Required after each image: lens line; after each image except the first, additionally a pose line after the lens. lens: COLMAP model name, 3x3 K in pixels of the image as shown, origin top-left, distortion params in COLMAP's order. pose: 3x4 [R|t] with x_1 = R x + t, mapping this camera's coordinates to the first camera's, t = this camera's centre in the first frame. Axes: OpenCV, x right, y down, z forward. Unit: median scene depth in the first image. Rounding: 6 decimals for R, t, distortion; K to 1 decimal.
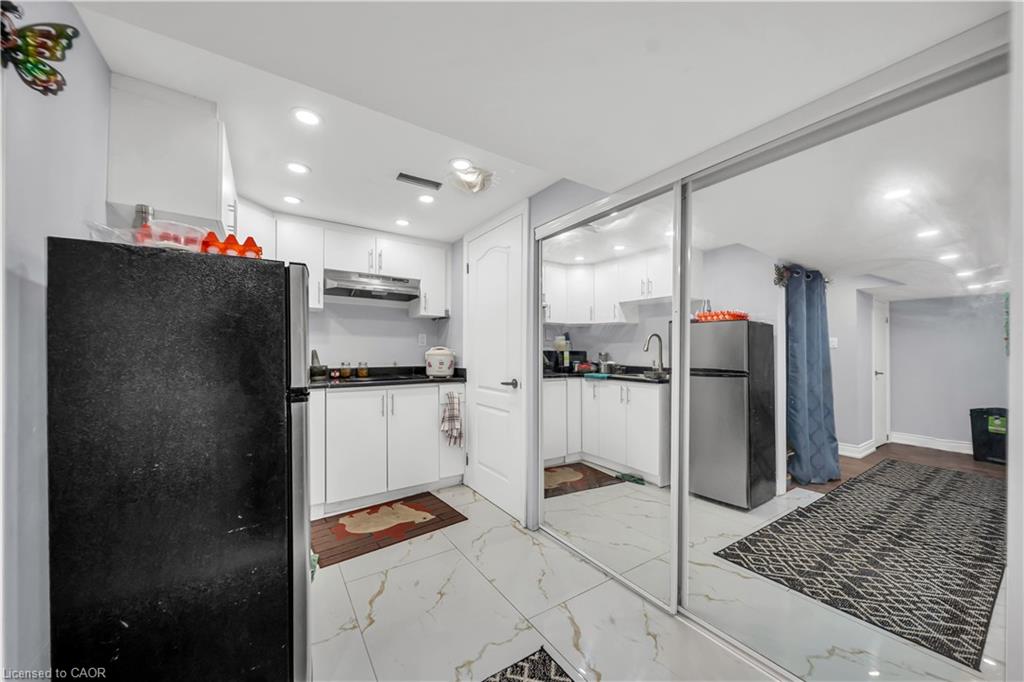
lens RADIAL K [[369.4, 0, 509.5], [0, 369.4, 354.2], [0, 0, 1]] dist [0.000030, -0.000025]
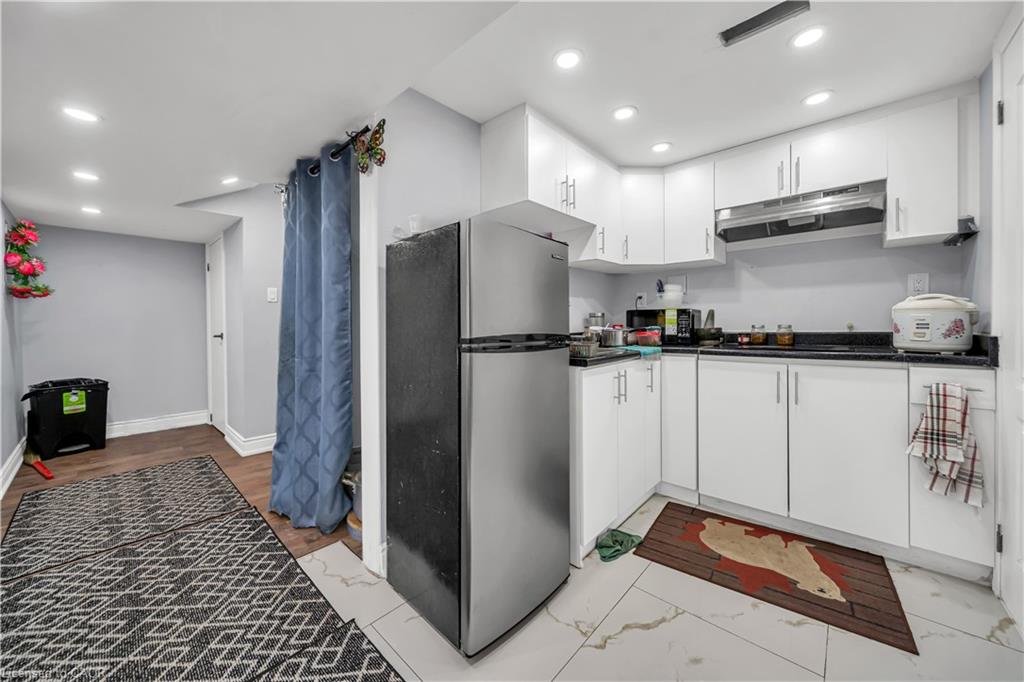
lens RADIAL K [[375.6, 0, 512.5], [0, 375.6, 327.5], [0, 0, 1]] dist [-0.000963, -0.000280]
pose [[0.248605, 0.002499, -0.968602, 0.179505], [0.007868, 0.999958, 0.004599, 0.020103], [0.968573, -0.008764, 0.248575, 0.316696]]
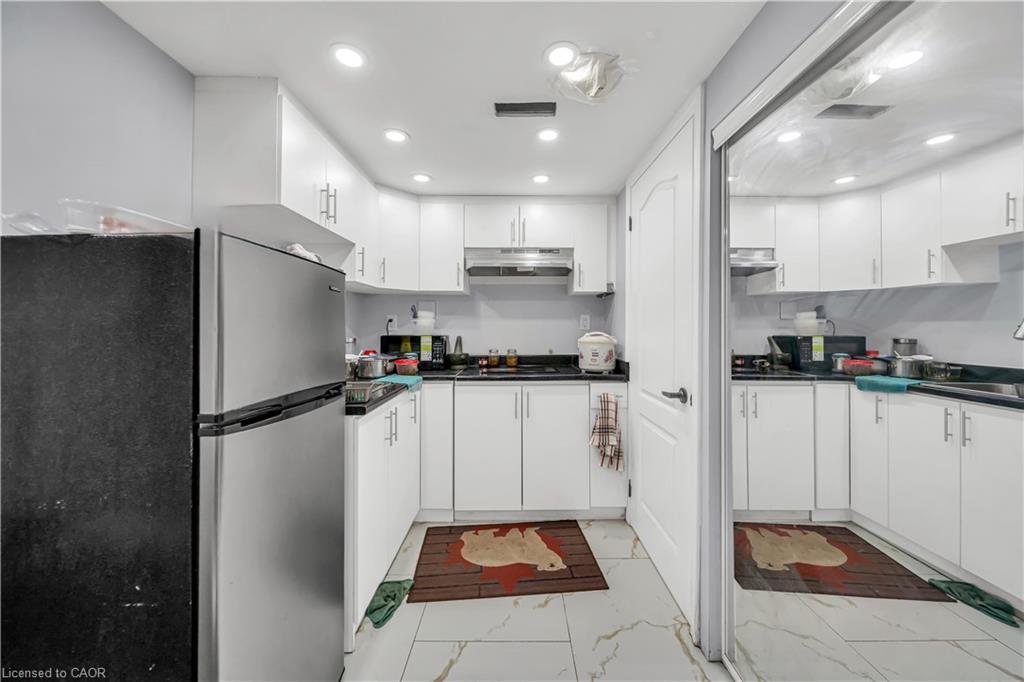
lens RADIAL K [[373.3, 0, 514.8], [0, 373.3, 328.9], [0, 0, 1]] dist [-0.001307, -0.000343]
pose [[0.833090, -0.001973, -0.553133, 0.102473], [-0.000573, 0.999990, -0.004429, -0.023867], [0.553137, 0.004007, 0.833081, 0.269809]]
